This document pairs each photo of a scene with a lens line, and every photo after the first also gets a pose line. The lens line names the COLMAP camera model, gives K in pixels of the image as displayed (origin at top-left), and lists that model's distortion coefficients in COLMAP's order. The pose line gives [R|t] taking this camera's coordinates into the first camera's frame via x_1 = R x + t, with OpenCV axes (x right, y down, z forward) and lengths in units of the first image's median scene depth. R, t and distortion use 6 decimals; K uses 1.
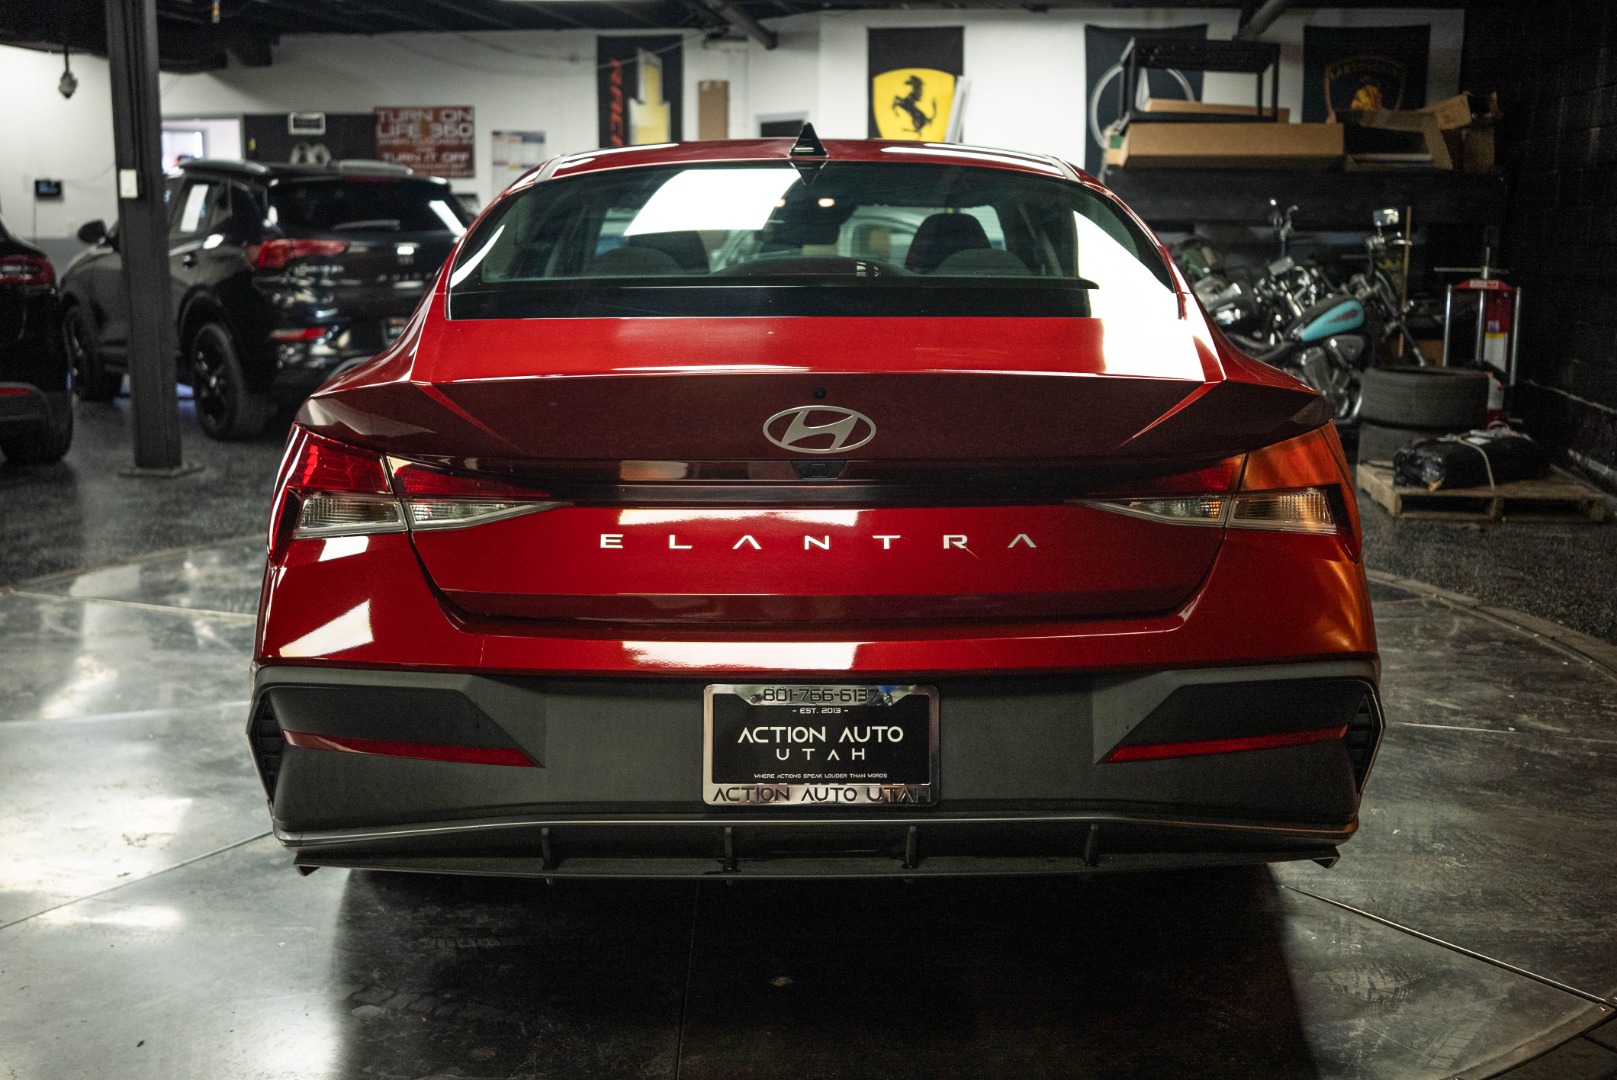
lens RADIAL K [[1625.1, 0, 818.8], [0, 1625.1, 545.4], [0, 0, 1]] dist [-0.036439, 0.000000]
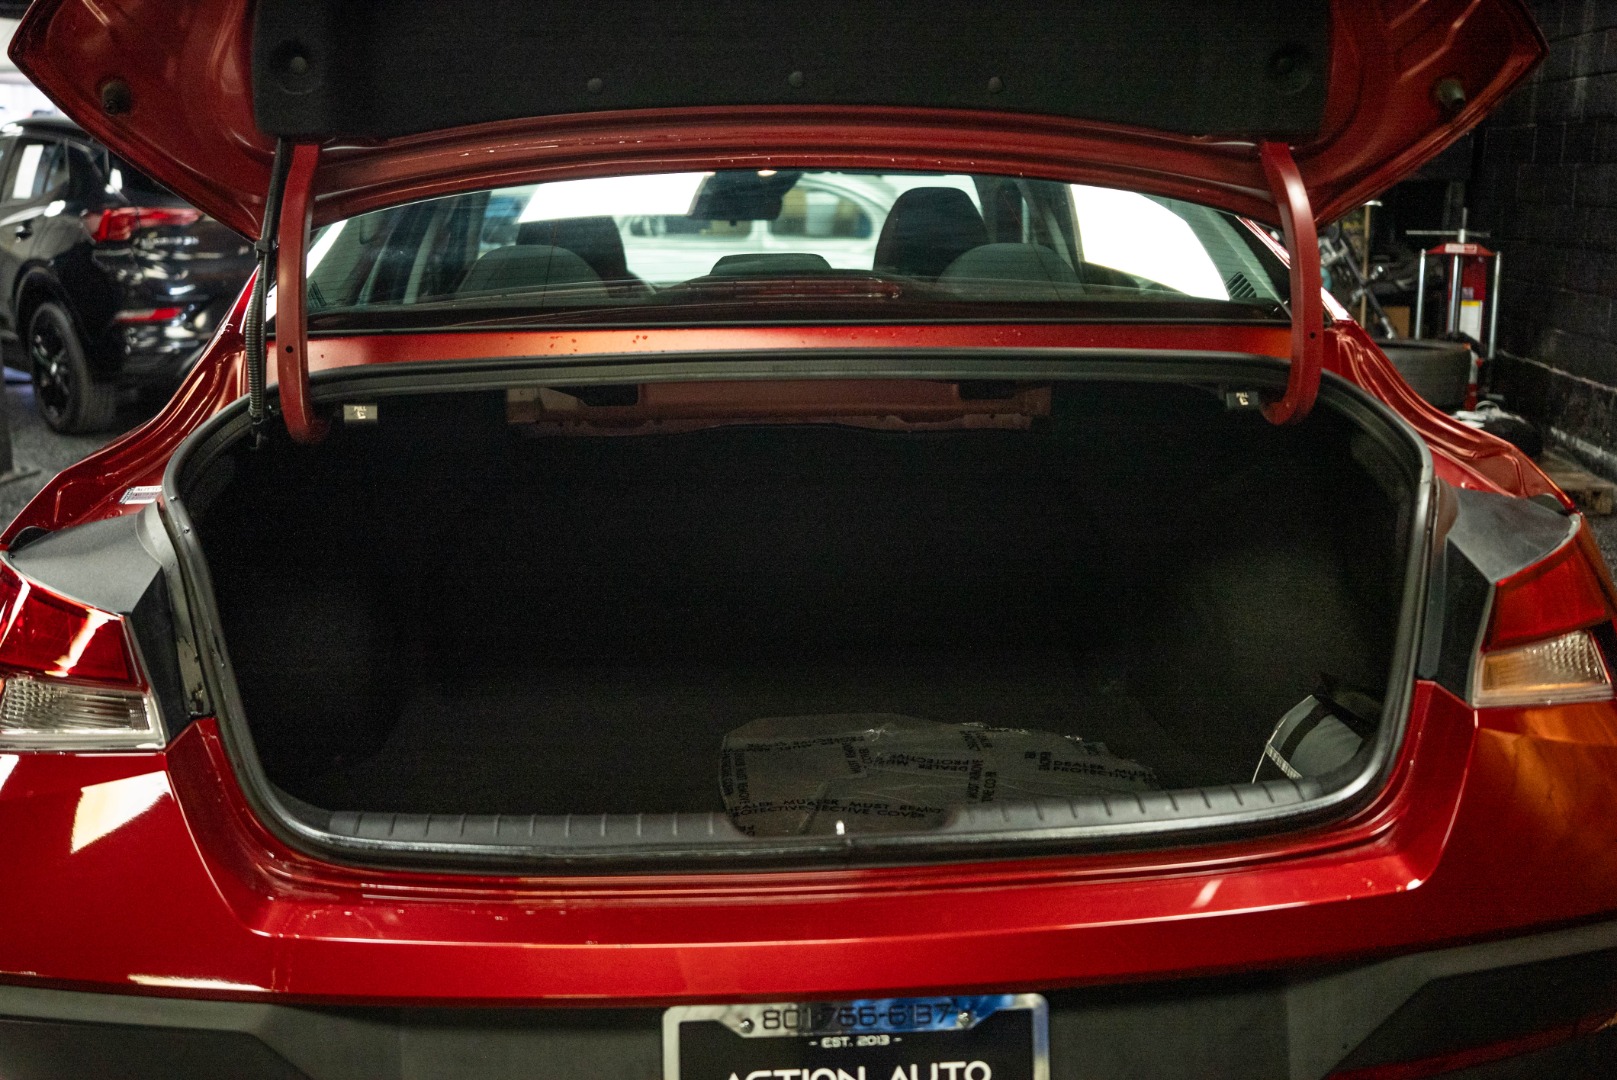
lens RADIAL K [[1625.1, 0, 793.0], [0, 1625.1, 533.7], [0, 0, 1]] dist [-0.036439, 0.000000]
pose [[0.998940, -0.012876, 0.044198, -0.012183], [0.011913, 0.999688, 0.021970, -0.026438], [-0.044467, -0.021420, 0.998781, 0.103543]]
